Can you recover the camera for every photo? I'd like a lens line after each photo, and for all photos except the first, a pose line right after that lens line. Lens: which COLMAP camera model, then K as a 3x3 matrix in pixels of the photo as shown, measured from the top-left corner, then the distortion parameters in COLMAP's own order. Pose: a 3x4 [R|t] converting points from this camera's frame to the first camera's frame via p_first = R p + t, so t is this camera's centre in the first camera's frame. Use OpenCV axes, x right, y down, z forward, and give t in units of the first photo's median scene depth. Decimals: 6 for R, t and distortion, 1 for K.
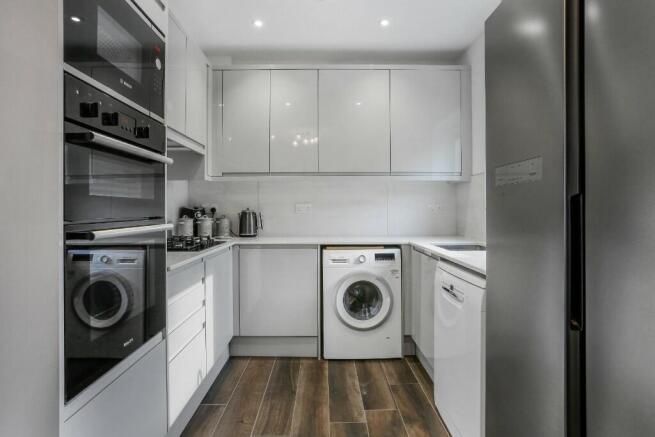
lens RADIAL K [[347.2, 0, 325.2], [0, 347.2, 208.5], [0, 0, 1]] dist [-0.031949, 0.000702]
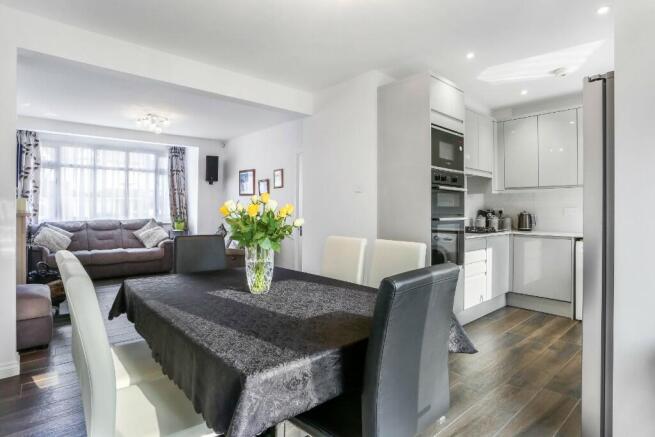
lens RADIAL K [[347.2, 0, 325.2], [0, 347.2, 208.5], [0, 0, 1]] dist [-0.031949, 0.000702]
pose [[0.654853, 0.002897, -0.755751, 0.375358], [-0.009080, 0.999951, -0.004035, 0.002678], [0.755702, 0.009505, 0.654847, -0.676664]]
